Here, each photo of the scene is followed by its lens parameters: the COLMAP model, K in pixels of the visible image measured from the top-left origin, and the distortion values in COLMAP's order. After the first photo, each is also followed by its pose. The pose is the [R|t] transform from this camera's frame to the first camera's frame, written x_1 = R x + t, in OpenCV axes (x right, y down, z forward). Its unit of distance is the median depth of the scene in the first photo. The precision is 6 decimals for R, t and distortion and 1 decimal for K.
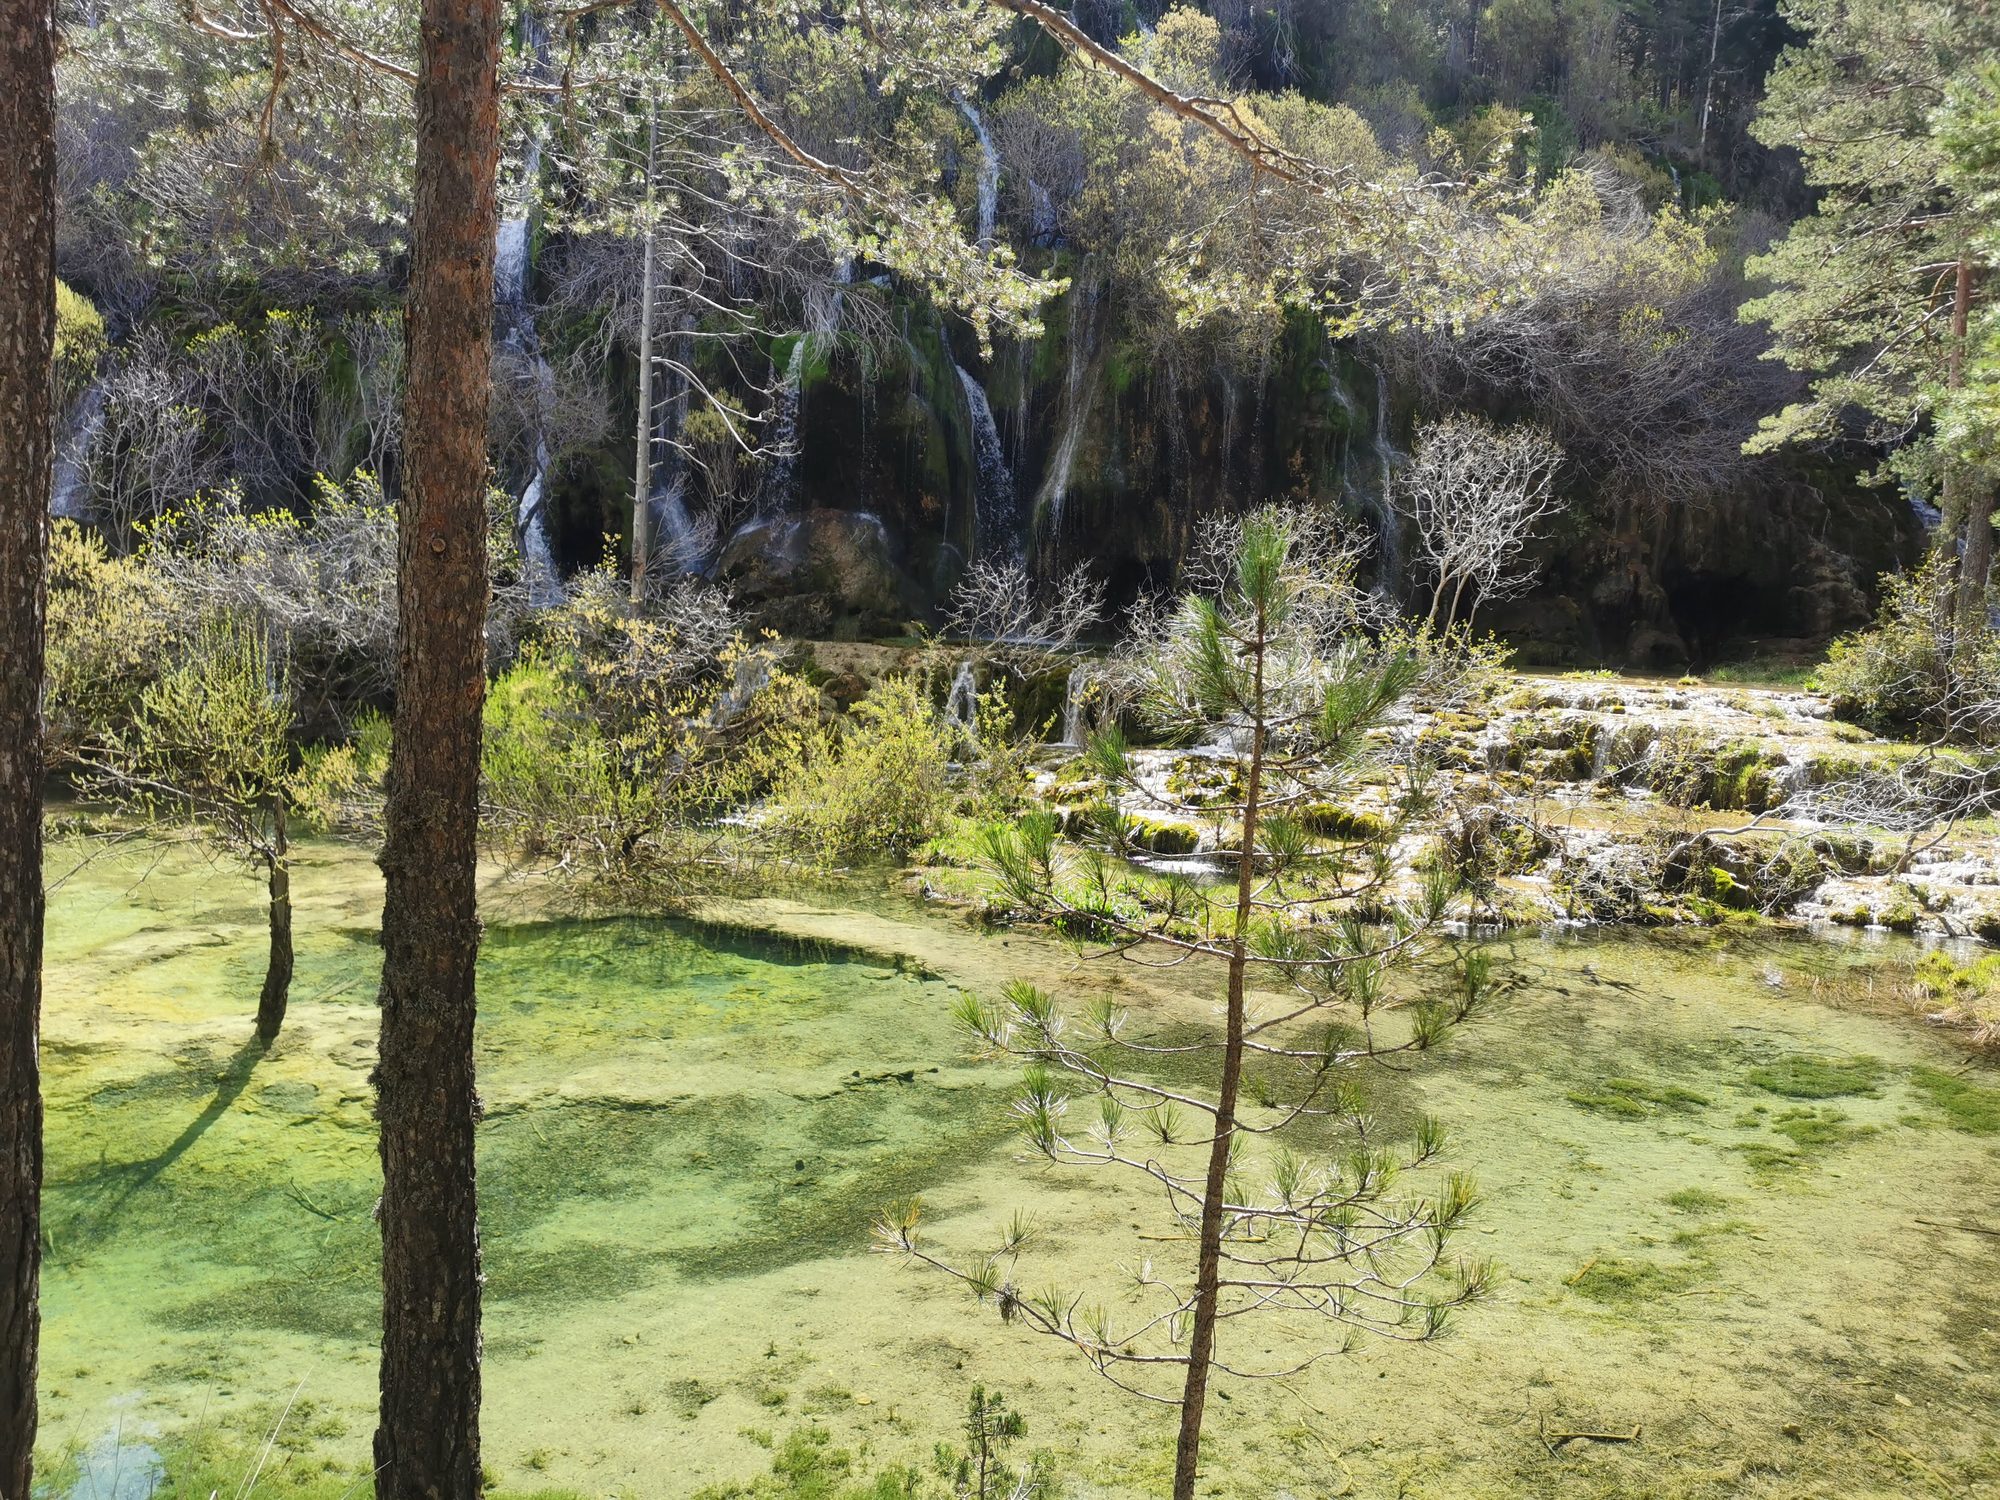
lens RADIAL K [[1550.2, 0, 996.0], [0, 1550.2, 761.5], [0, 0, 1]] dist [0.063328, -0.082064]
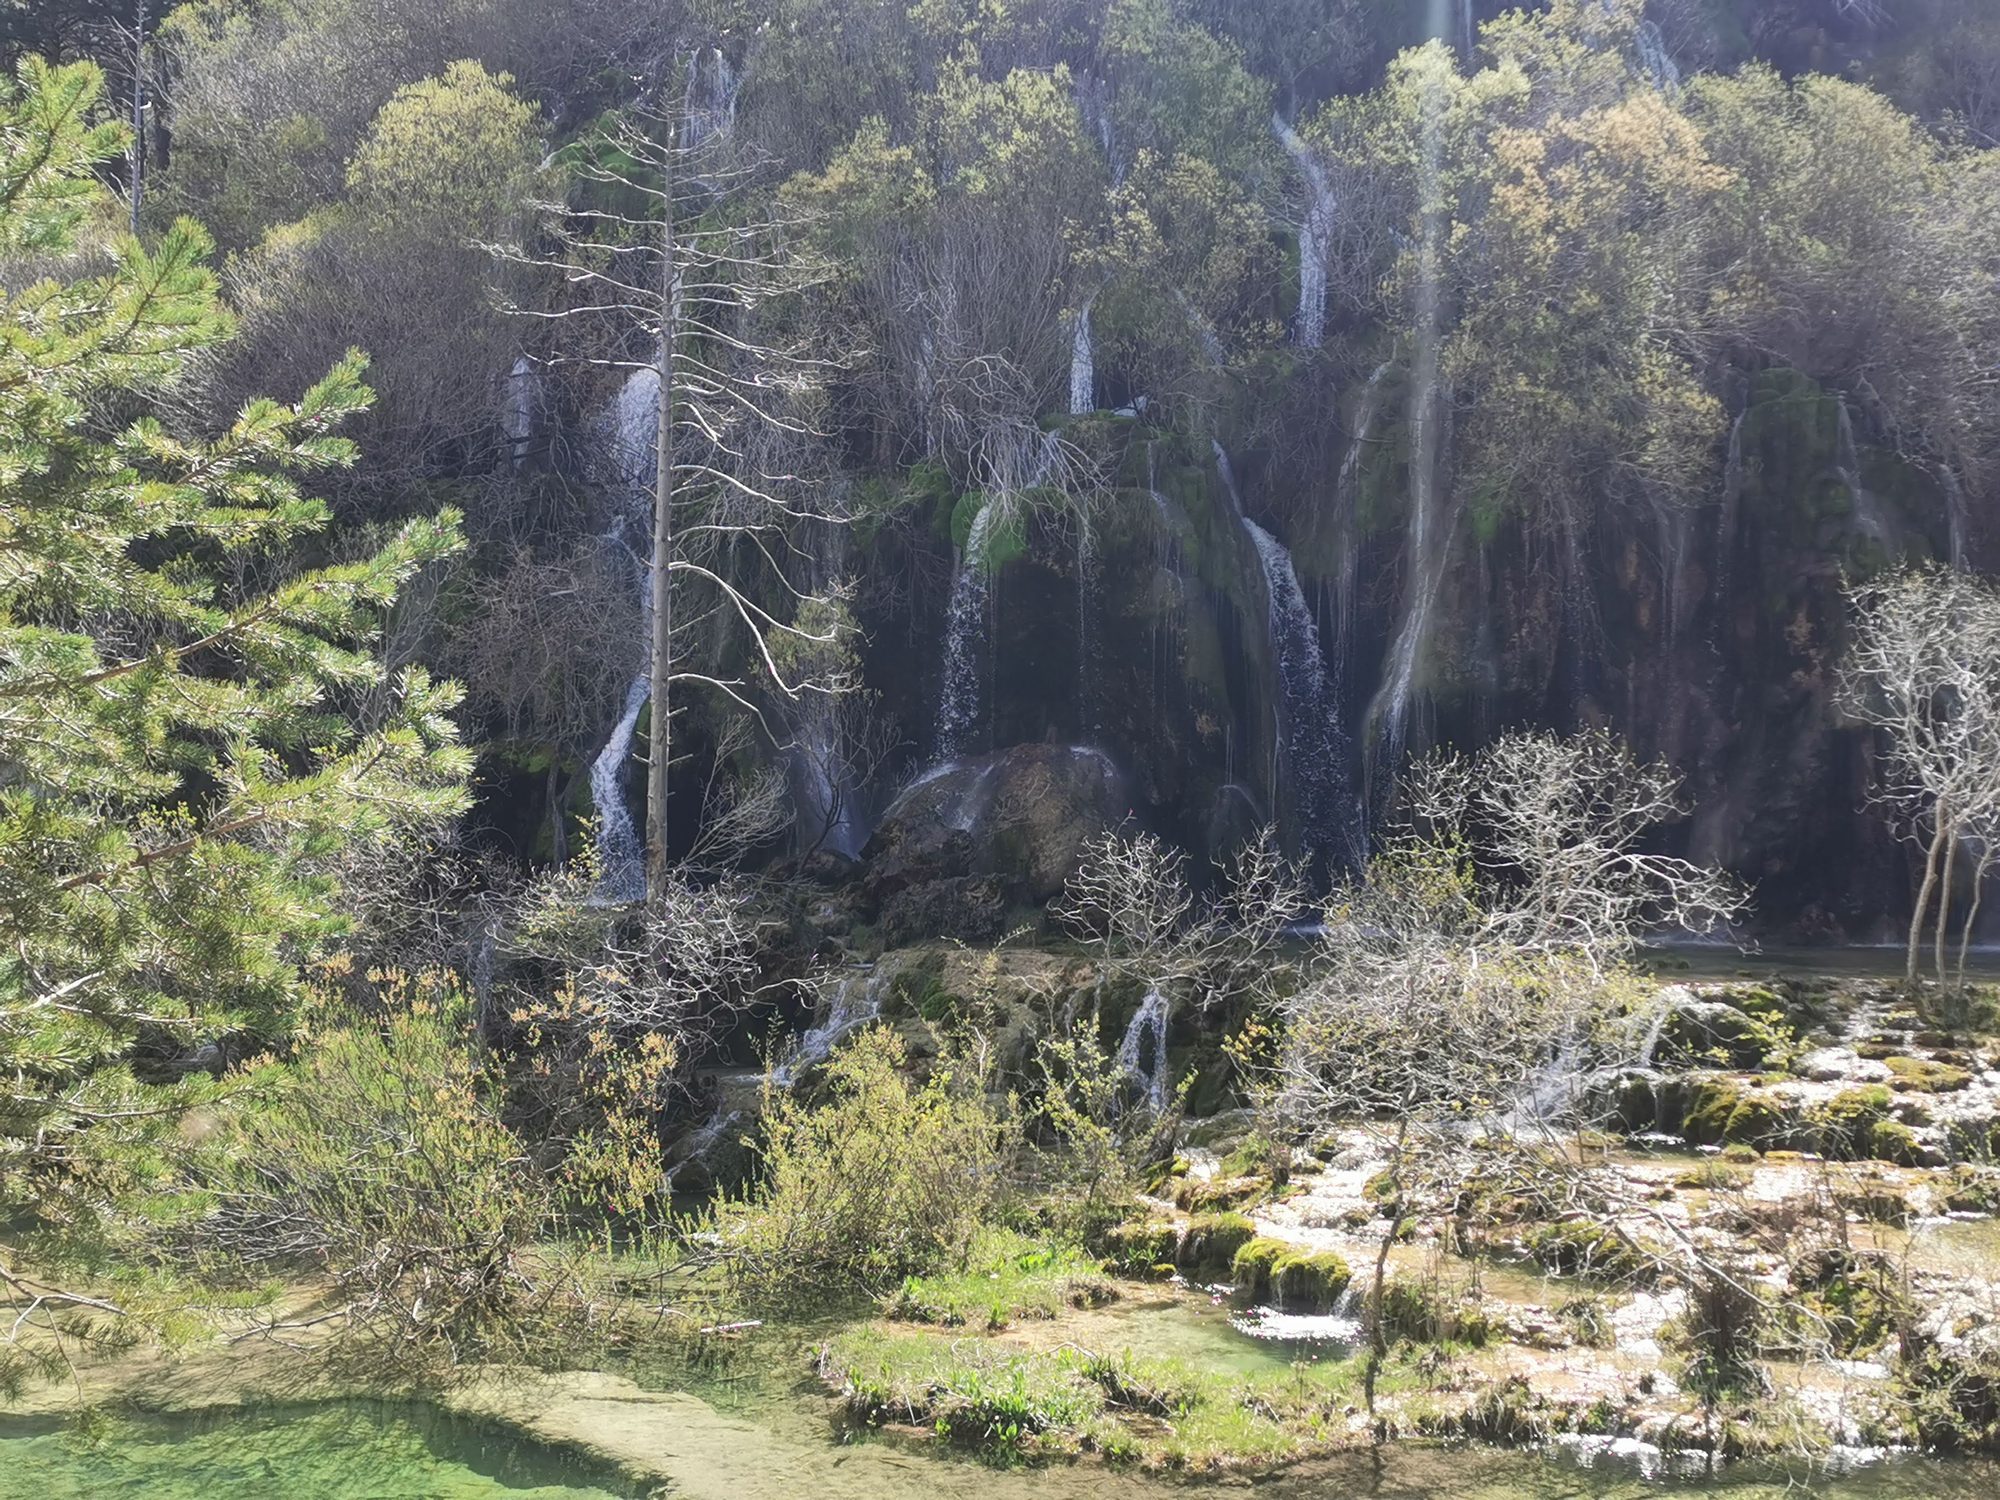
lens RADIAL K [[2405.7, 0, 1005.5], [0, 2405.7, 738.6], [0, 0, 1]] dist [0.050088, 0.000000]
pose [[0.960683, -0.044865, -0.273998, 0.227375], [0.005704, 0.989839, -0.142078, -0.023669], [0.277588, 0.134929, 0.951178, 0.007778]]
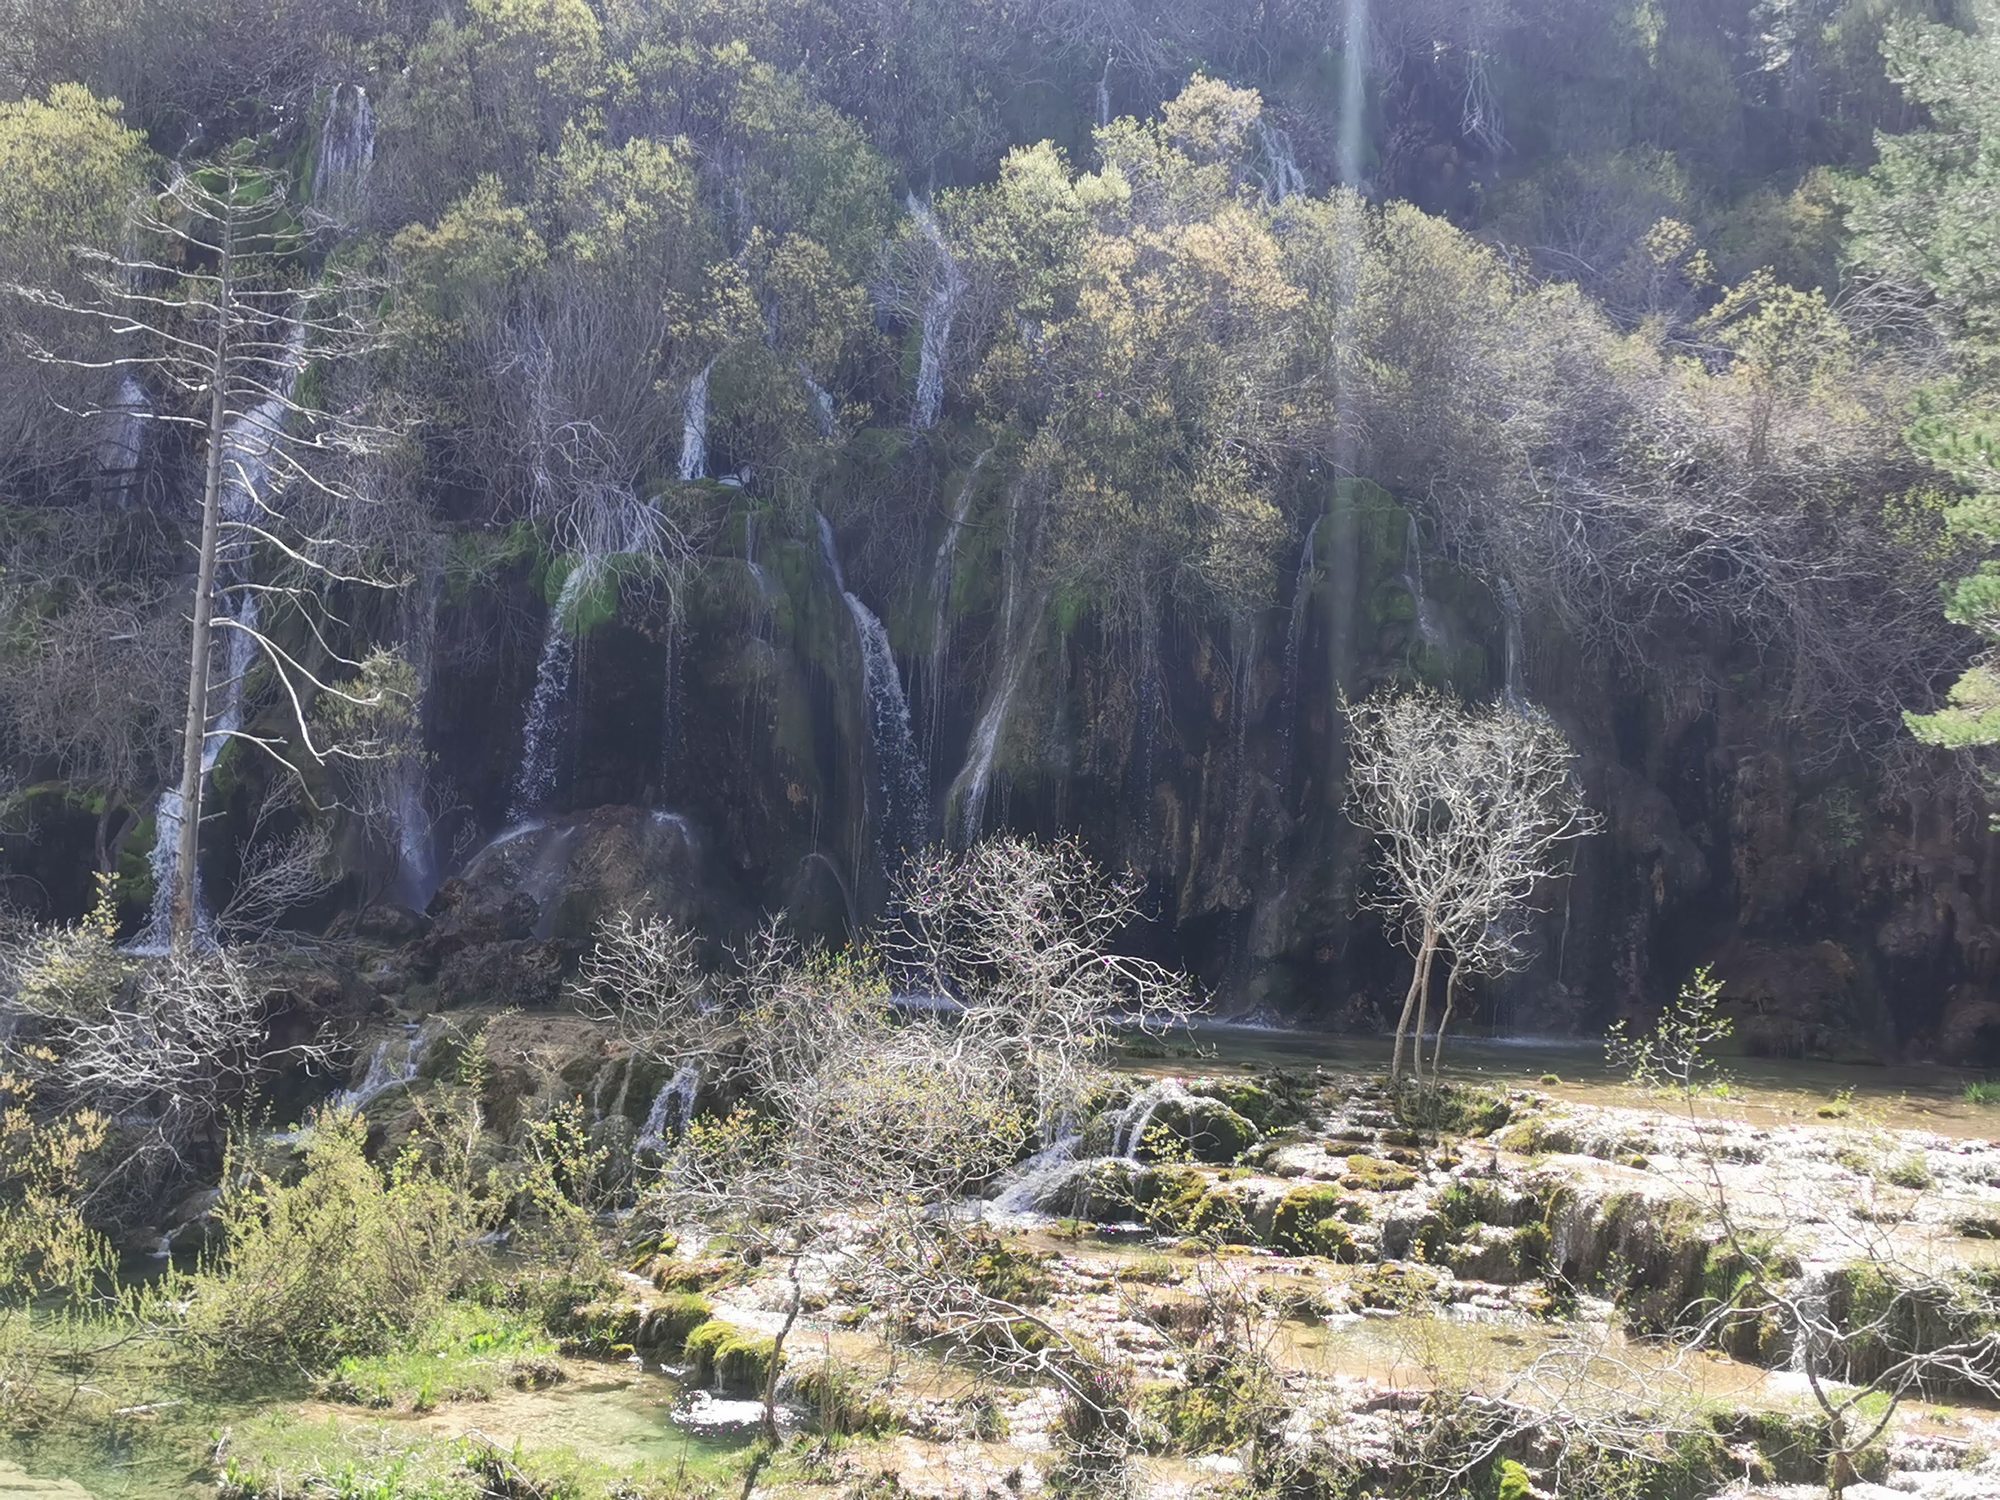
lens RADIAL K [[2405.7, 0, 994.3], [0, 2405.7, 748.1], [0, 0, 1]] dist [0.050088, 0.000000]
pose [[0.984936, -0.001568, -0.172914, 0.324239], [-0.025010, 0.988153, -0.151423, -0.045066], [0.171103, 0.153467, 0.973227, 0.000679]]
